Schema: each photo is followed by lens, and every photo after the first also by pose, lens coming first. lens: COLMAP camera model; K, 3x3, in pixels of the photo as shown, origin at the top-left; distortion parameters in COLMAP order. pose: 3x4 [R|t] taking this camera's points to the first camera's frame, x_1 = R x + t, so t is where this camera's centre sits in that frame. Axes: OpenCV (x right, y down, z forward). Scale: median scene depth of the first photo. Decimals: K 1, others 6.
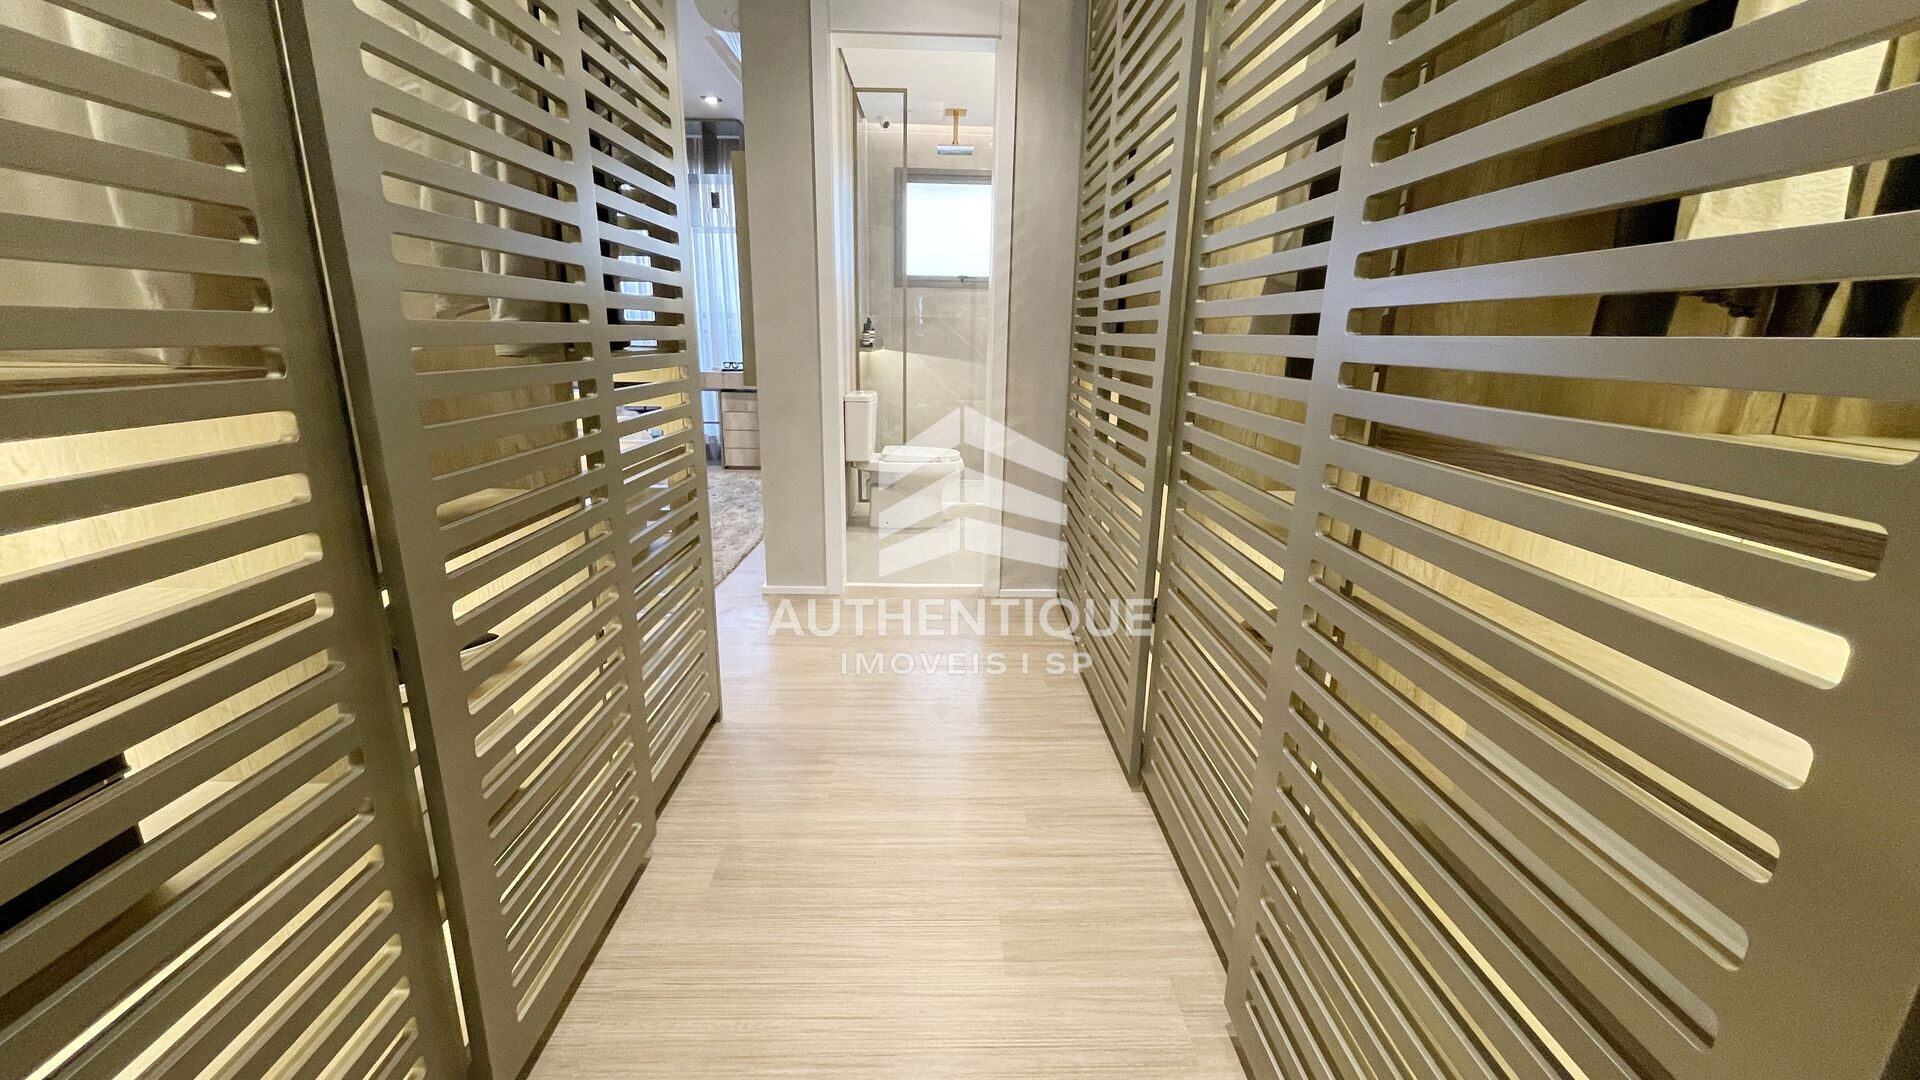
lens RADIAL K [[781.0, 0, 958.1], [0, 781.0, 544.6], [0, 0, 1]] dist [-0.001747, -0.000349]
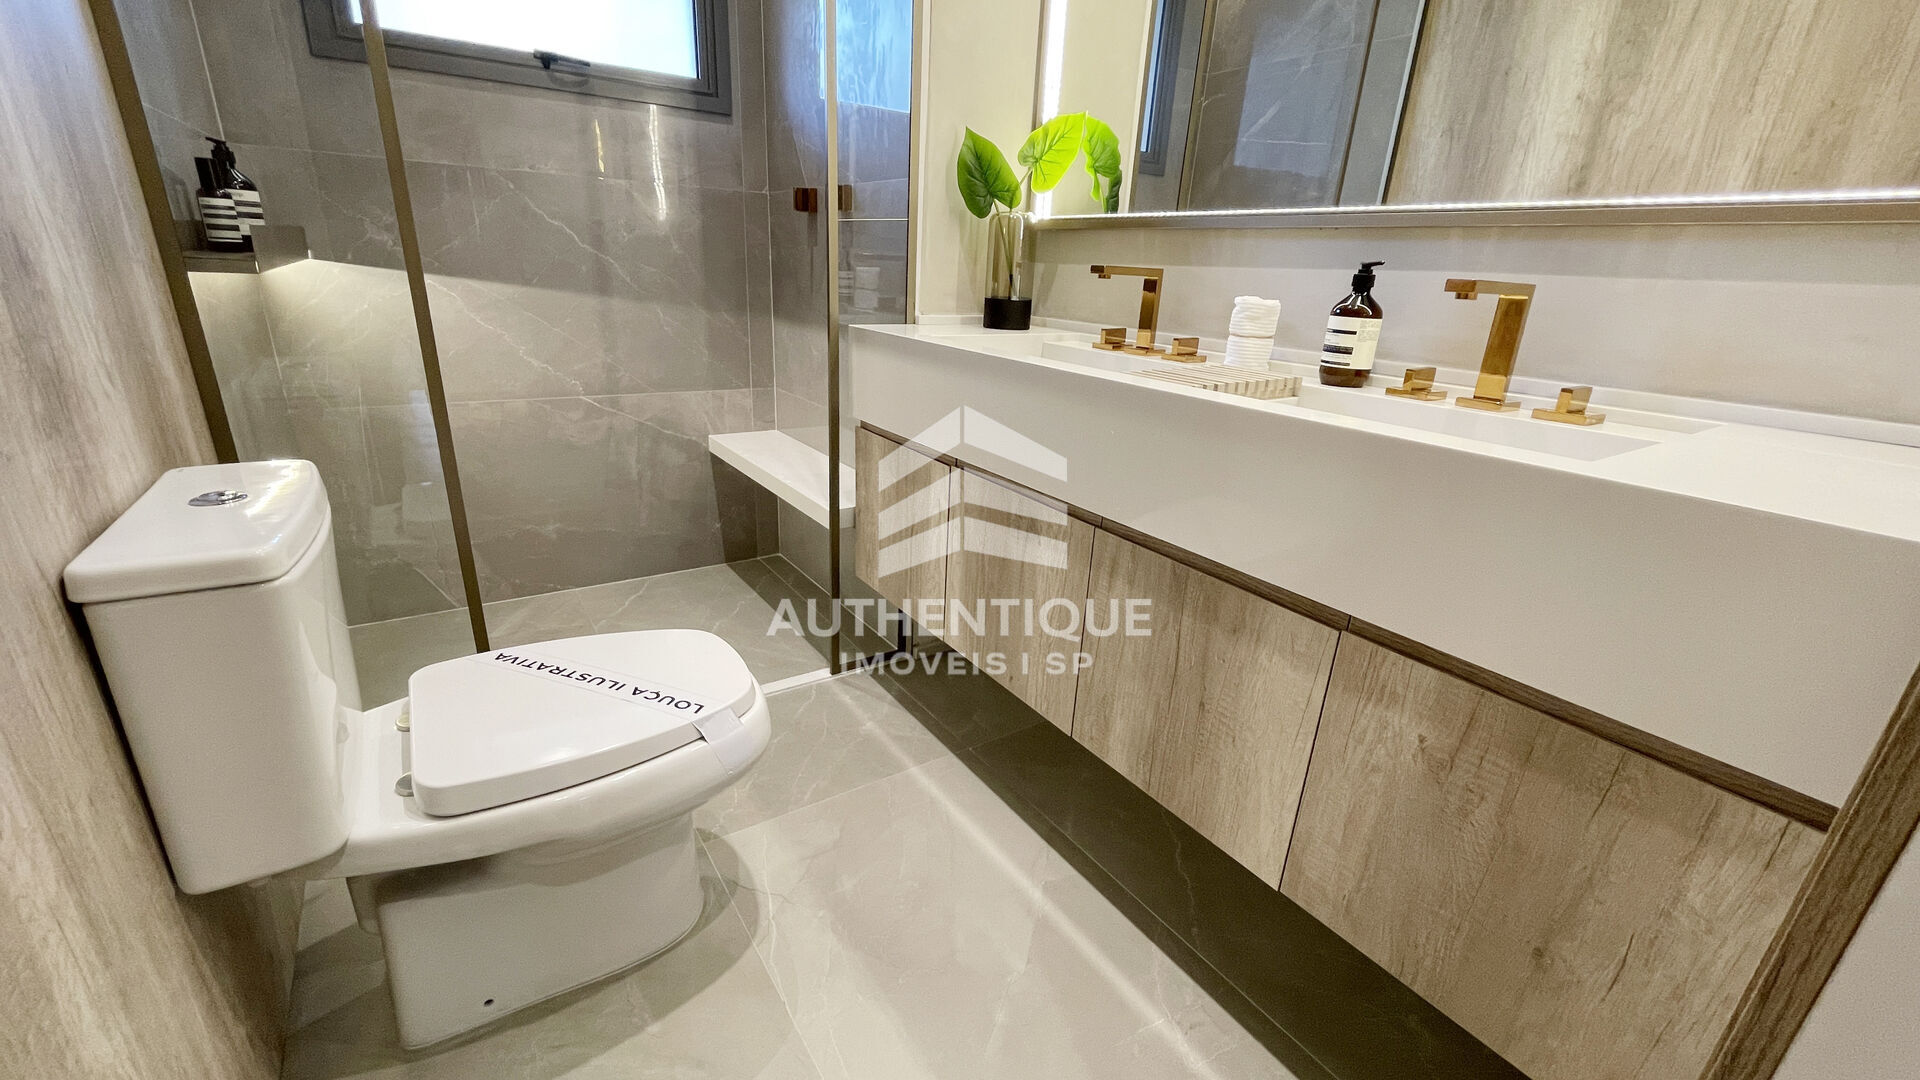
lens RADIAL K [[779.7, 0, 957.4], [0, 779.7, 543.8], [0, 0, 1]] dist [-0.000542, -0.000482]
pose [[0.831586, -0.170506, 0.528576, -0.069077], [0.112293, 0.983672, 0.140644, -0.165318], [-0.543926, -0.057602, 0.837154, 0.641027]]
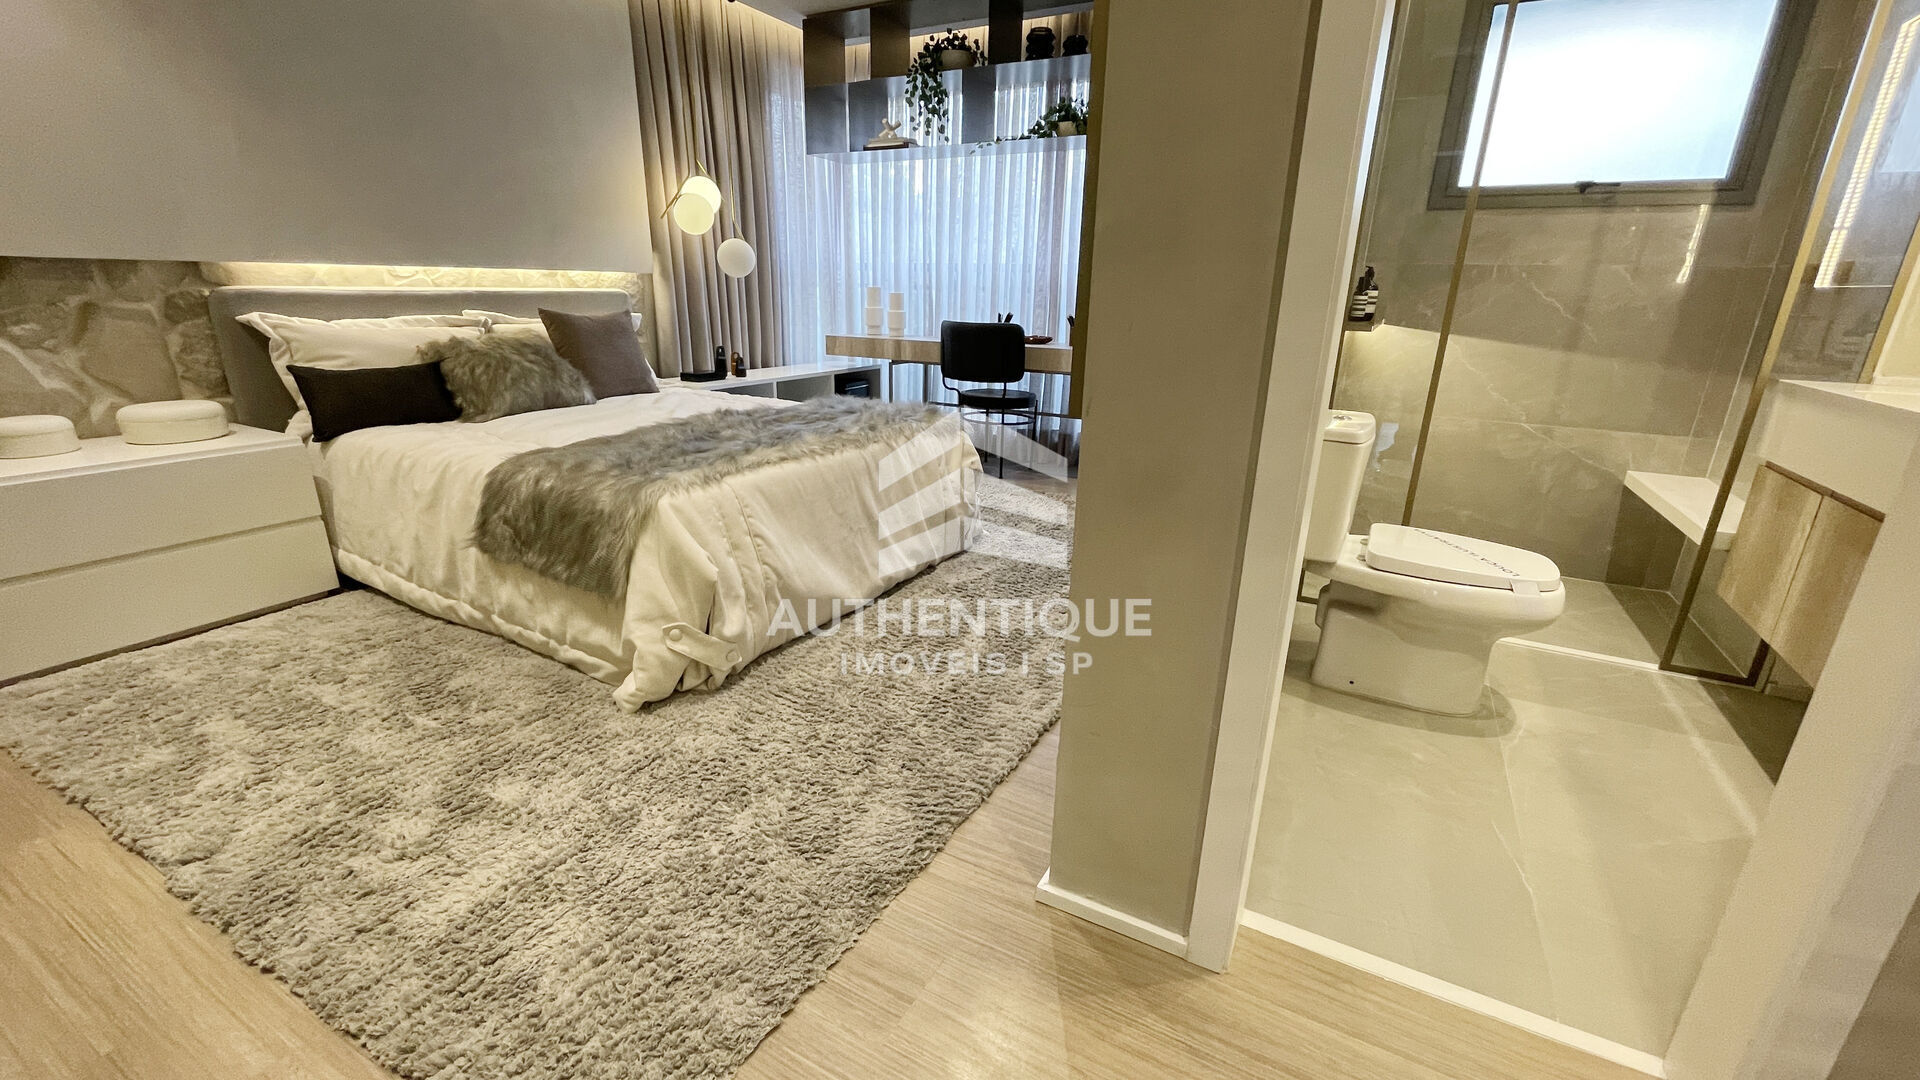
lens RADIAL K [[788.7, 0, 963.8], [0, 788.7, 544.5], [0, 0, 1]] dist [-0.000595, -0.000385]
pose [[0.877174, 0.150444, -0.455997, -0.085422], [-0.129577, 0.988583, 0.076896, -0.108269], [0.462359, -0.008364, 0.886653, 0.395435]]
